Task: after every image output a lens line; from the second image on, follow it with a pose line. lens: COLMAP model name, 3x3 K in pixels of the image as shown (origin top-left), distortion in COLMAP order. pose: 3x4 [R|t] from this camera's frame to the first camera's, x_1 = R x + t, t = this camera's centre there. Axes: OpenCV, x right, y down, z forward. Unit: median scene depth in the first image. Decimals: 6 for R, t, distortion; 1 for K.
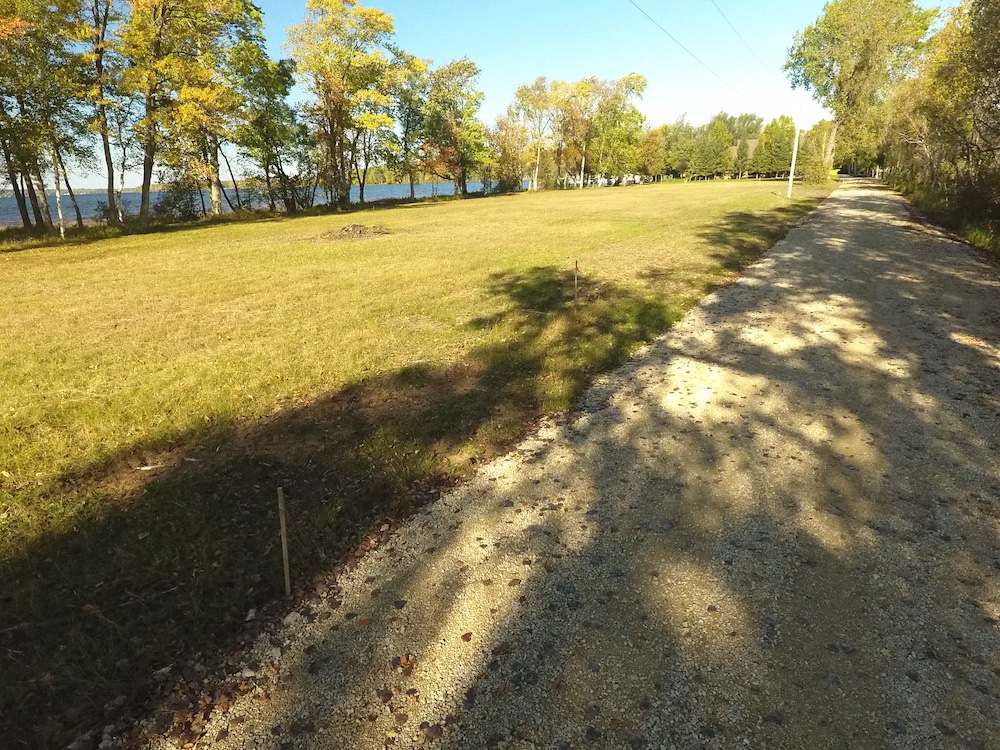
lens RADIAL K [[581.9, 0, 493.2], [0, 581.9, 373.2], [0, 0, 1]] dist [0.000248, -0.002847]
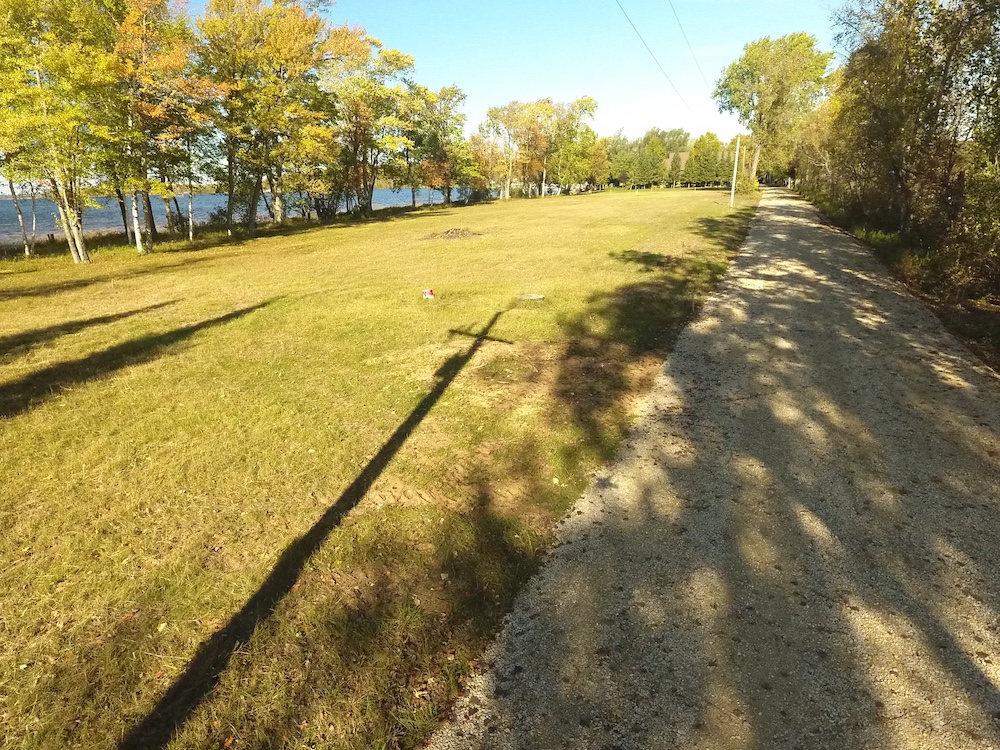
lens RADIAL K [[581.9, 0, 493.7], [0, 581.9, 374.2], [0, 0, 1]] dist [0.000248, -0.002847]
pose [[0.993522, -0.032893, 0.108771, -0.110941], [0.033751, 0.999412, -0.006055, 0.039897], [-0.108508, 0.009687, 0.994048, -0.148485]]
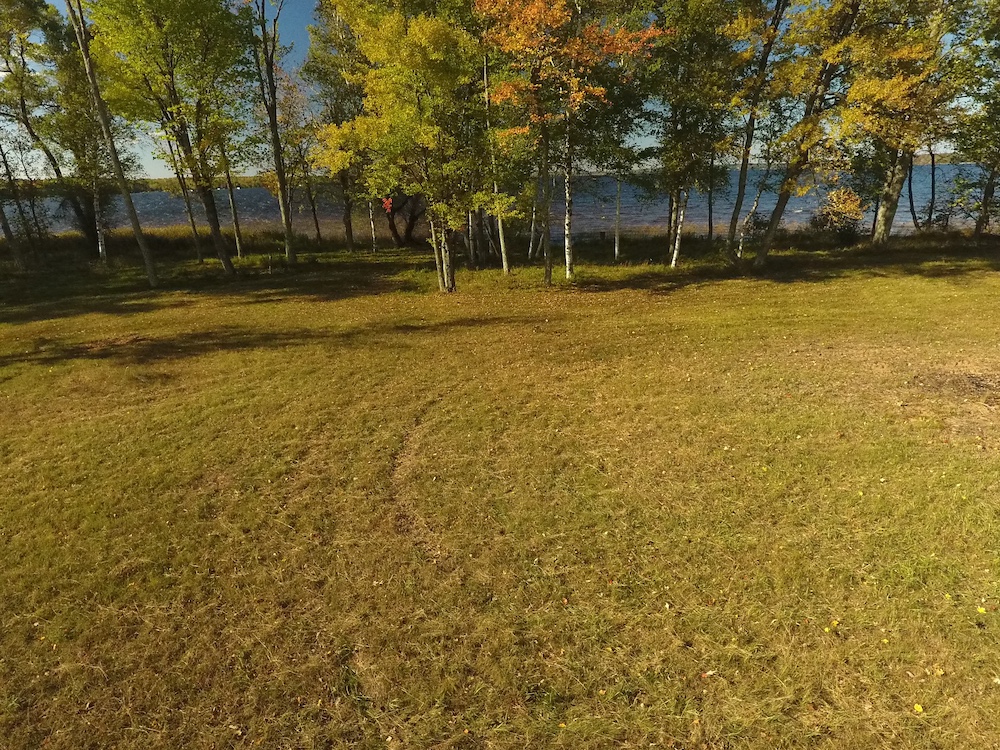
lens RADIAL K [[581.9, 0, 499.7], [0, 581.9, 380.9], [0, 0, 1]] dist [0.000248, -0.002847]
pose [[0.497625, 0.300329, -0.813739, -0.038860], [-0.260835, 0.946535, 0.189832, -0.075138], [0.827245, 0.117787, 0.549356, 0.135646]]
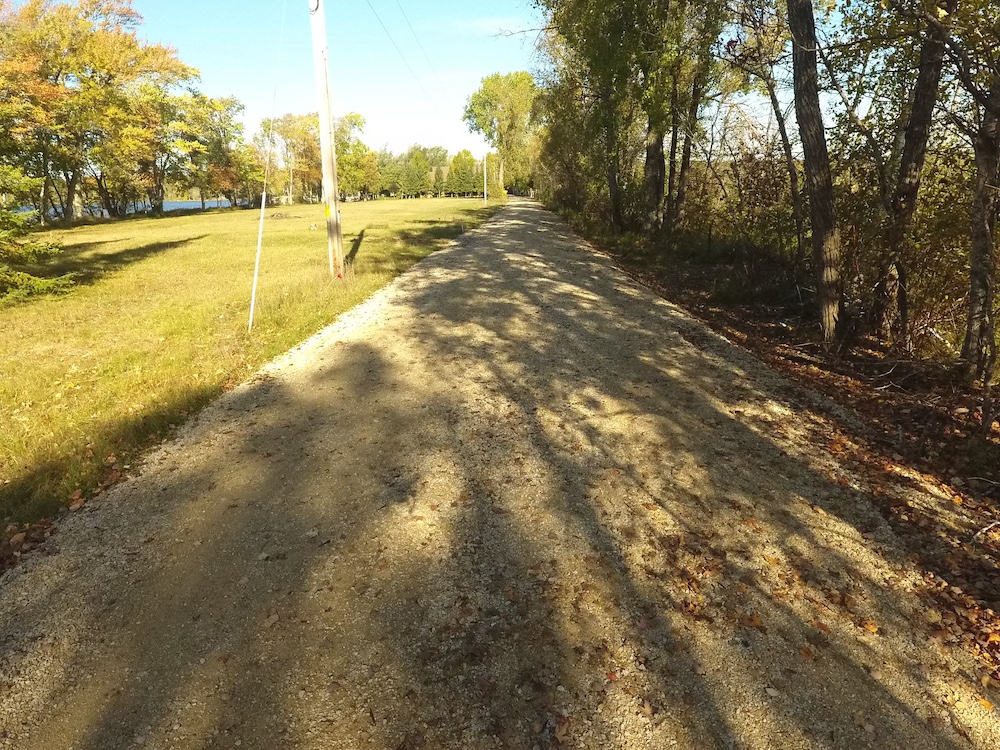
lens RADIAL K [[581.9, 0, 498.8], [0, 581.9, 369.5], [0, 0, 1]] dist [0.000248, -0.002847]
pose [[0.877547, -0.129646, 0.461632, -0.189505], [0.147639, 0.989037, -0.002894, 0.115704], [-0.456196, 0.070695, 0.887067, -0.304802]]
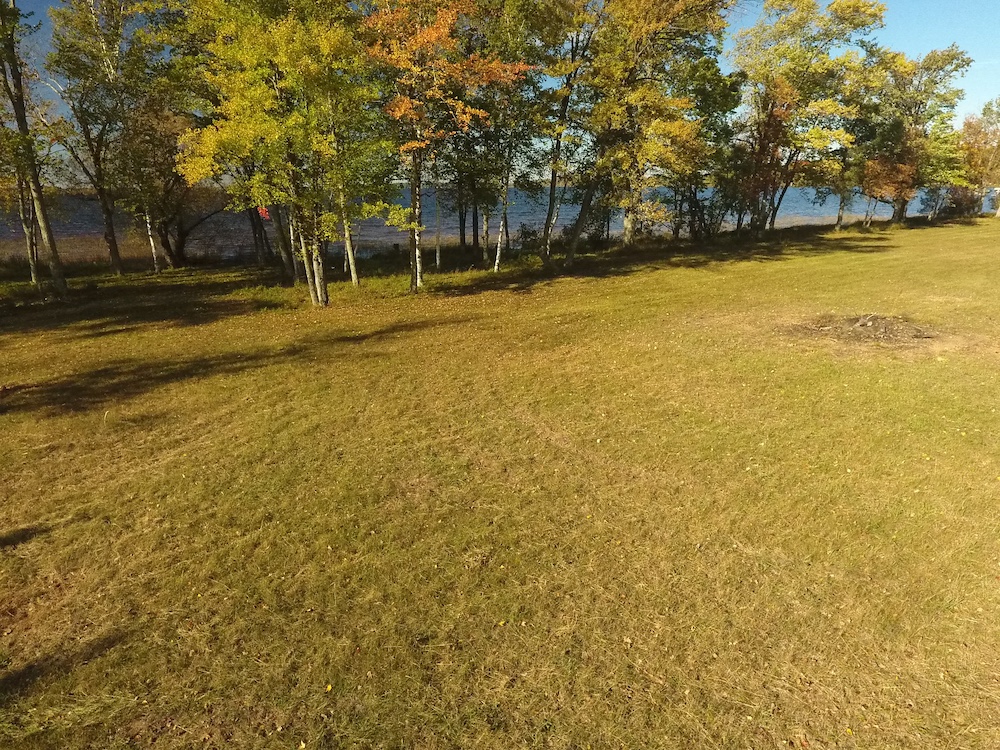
lens RADIAL K [[581.9, 0, 493.7], [0, 581.9, 375.3], [0, 0, 1]] dist [0.000248, -0.002847]
pose [[0.844702, 0.181824, -0.503408, -0.092235], [-0.180461, 0.982209, 0.051953, -0.047170], [0.503898, 0.046961, 0.862486, 0.056119]]
